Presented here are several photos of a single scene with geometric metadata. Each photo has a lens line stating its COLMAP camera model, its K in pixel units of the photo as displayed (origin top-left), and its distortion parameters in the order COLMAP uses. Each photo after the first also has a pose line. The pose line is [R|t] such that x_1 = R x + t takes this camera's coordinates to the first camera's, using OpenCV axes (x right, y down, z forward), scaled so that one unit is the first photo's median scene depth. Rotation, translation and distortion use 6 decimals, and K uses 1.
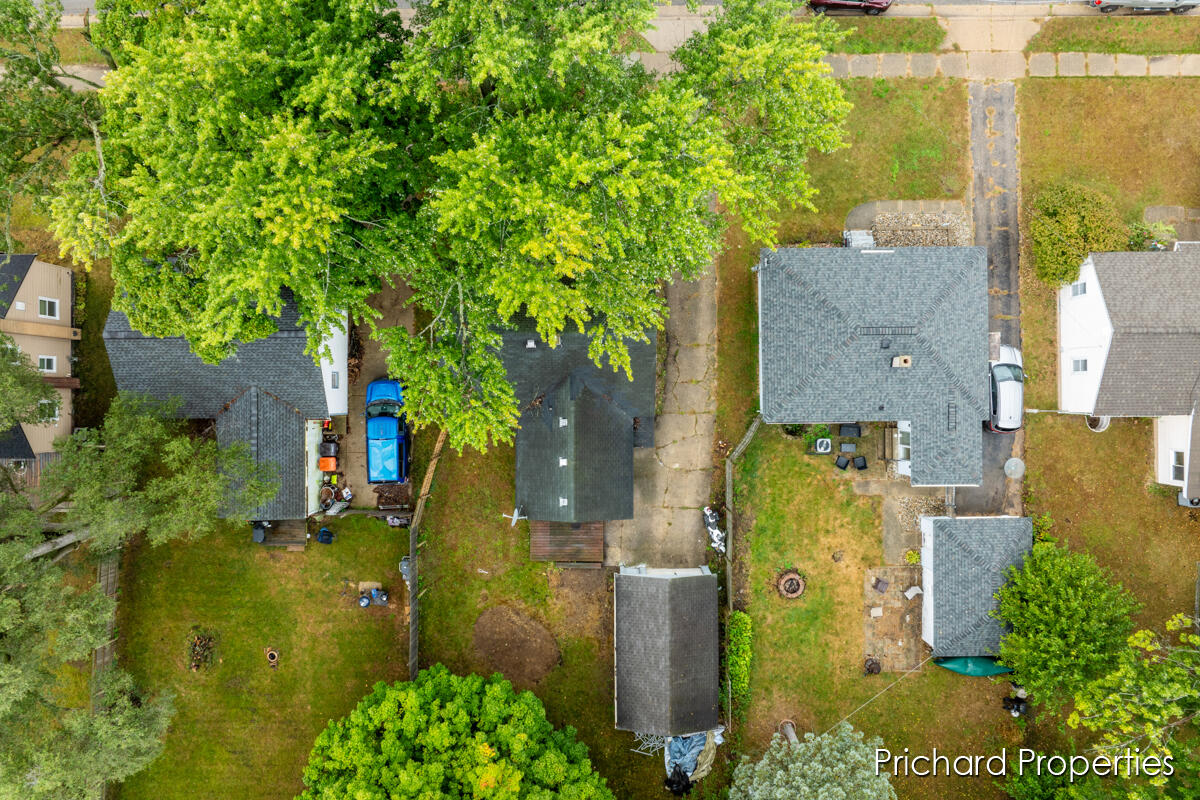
lens RADIAL K [[848.8, 0, 597.2], [0, 848.8, 402.8], [0, 0, 1]] dist [-0.033676, -0.003843]
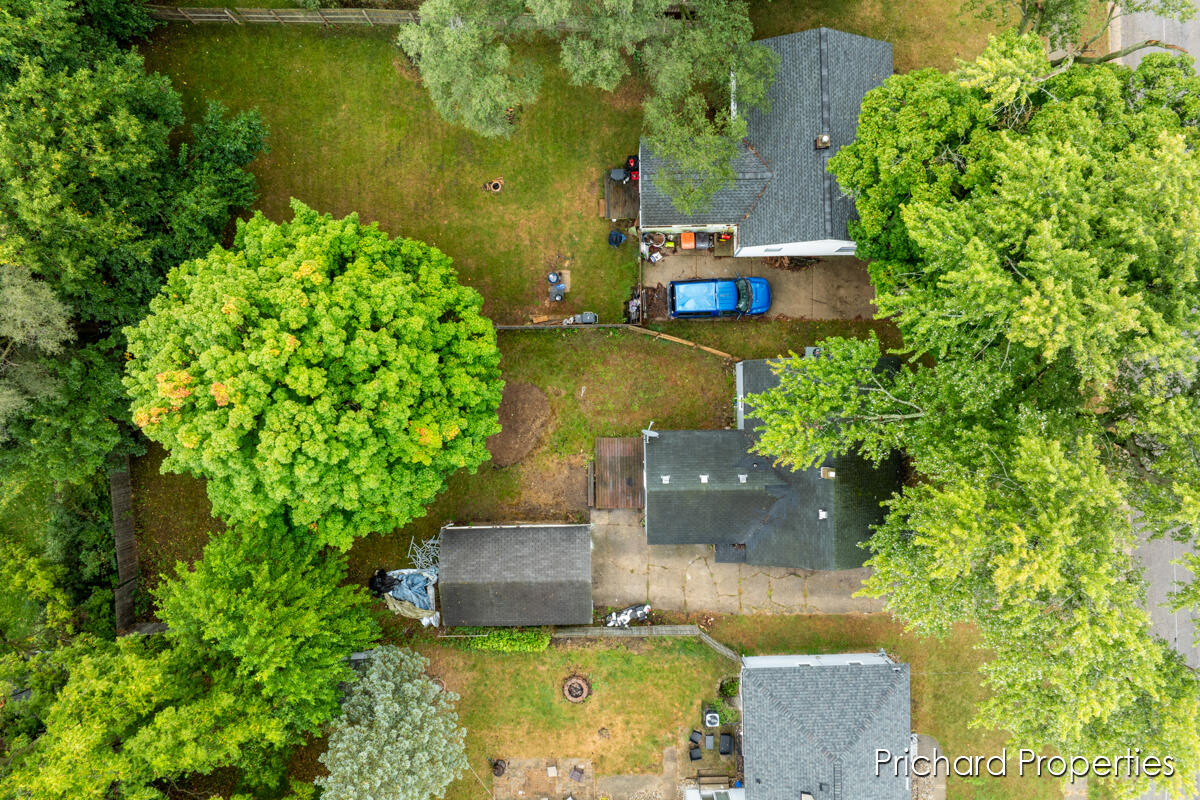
lens RADIAL K [[848.8, 0, 597.2], [0, 848.8, 402.8], [0, 0, 1]] dist [-0.033676, -0.003843]
pose [[0.015803, 0.999750, 0.015808, -0.139143], [-0.999667, 0.015475, 0.020673, 0.163252], [0.020423, -0.016129, 0.999661, -0.032878]]
